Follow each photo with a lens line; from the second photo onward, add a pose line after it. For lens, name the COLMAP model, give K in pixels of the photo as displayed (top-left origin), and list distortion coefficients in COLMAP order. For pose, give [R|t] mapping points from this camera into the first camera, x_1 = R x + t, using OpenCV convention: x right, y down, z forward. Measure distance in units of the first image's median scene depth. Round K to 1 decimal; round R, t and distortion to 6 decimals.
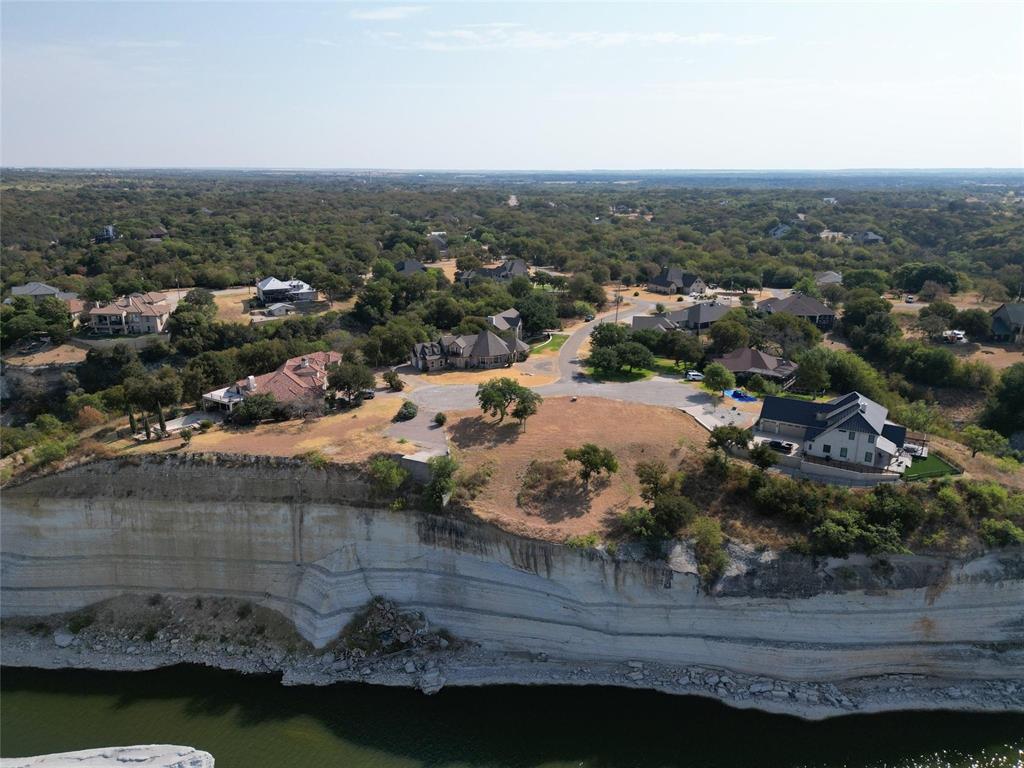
lens RADIAL K [[713.3, 0, 511.5], [0, 713.3, 381.8], [0, 0, 1]] dist [0.084189, -0.081423]
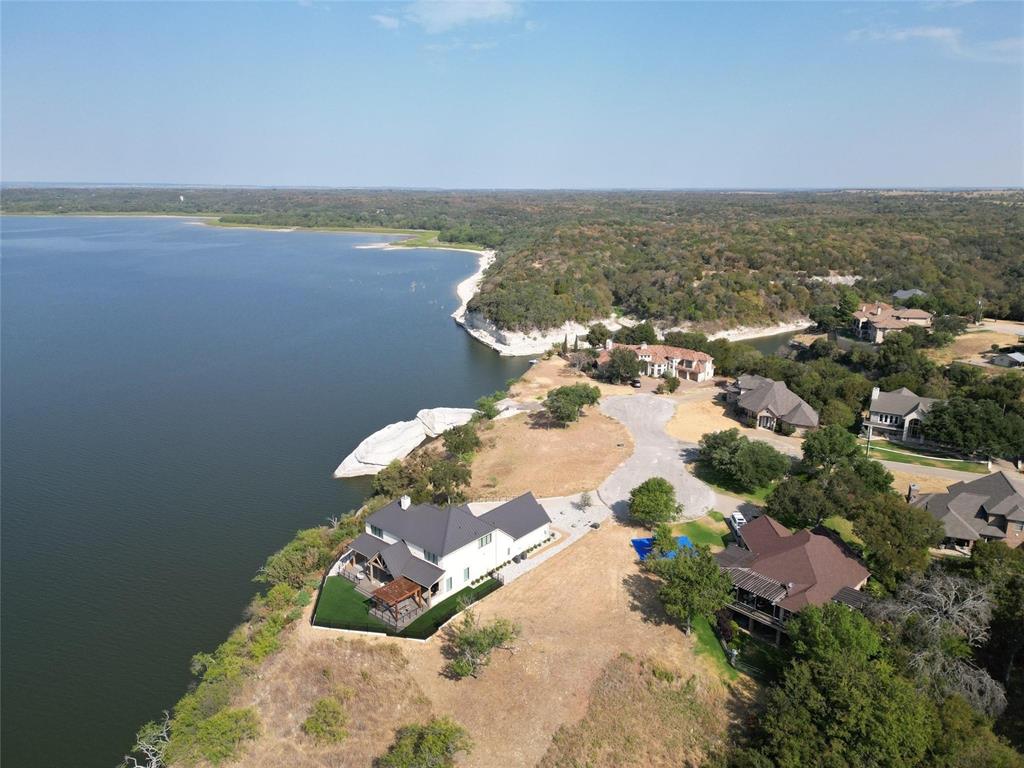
lens RADIAL K [[713.3, 0, 511.5], [0, 713.3, 381.8], [0, 0, 1]] dist [0.084189, -0.081423]
pose [[-0.171163, 0.255431, -0.951556, 1.136550], [-0.282002, 0.912700, 0.295726, -0.328908], [0.944022, 0.318958, -0.084188, 1.117474]]
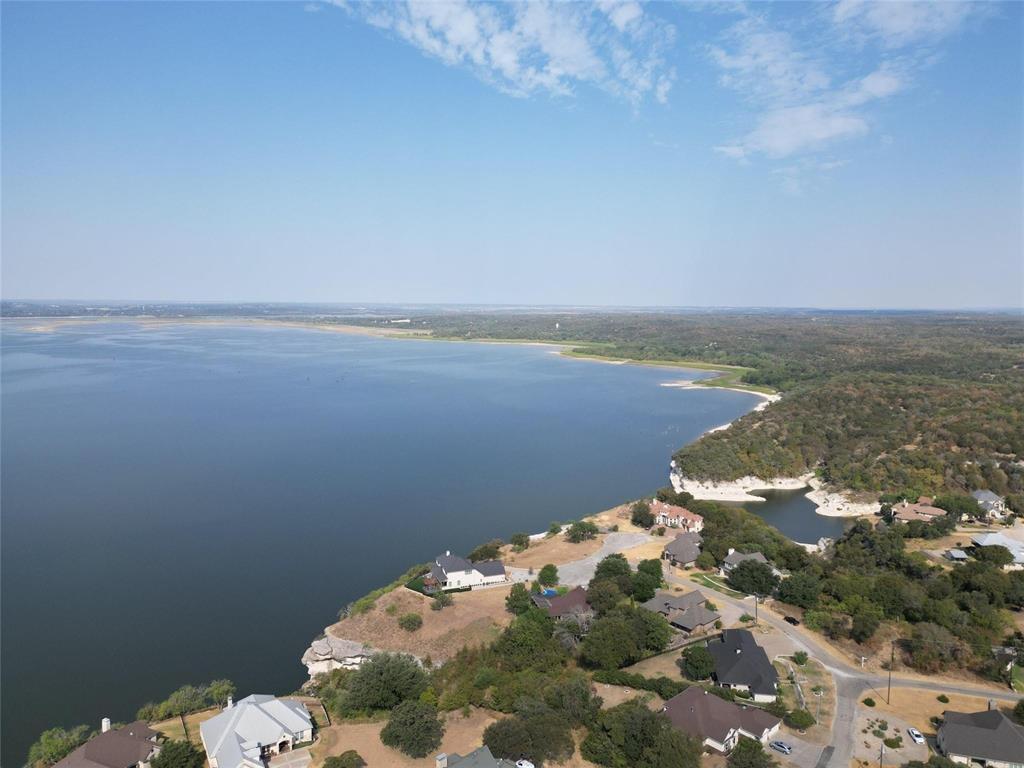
lens RADIAL K [[713.9, 0, 507.8], [0, 713.9, 385.9], [0, 0, 1]] dist [0.068744, -0.061689]
pose [[-0.625581, 0.084004, -0.775624, 1.889055], [-0.227871, 0.931158, 0.284639, -1.006882], [0.746139, 0.354807, -0.563372, 2.077145]]
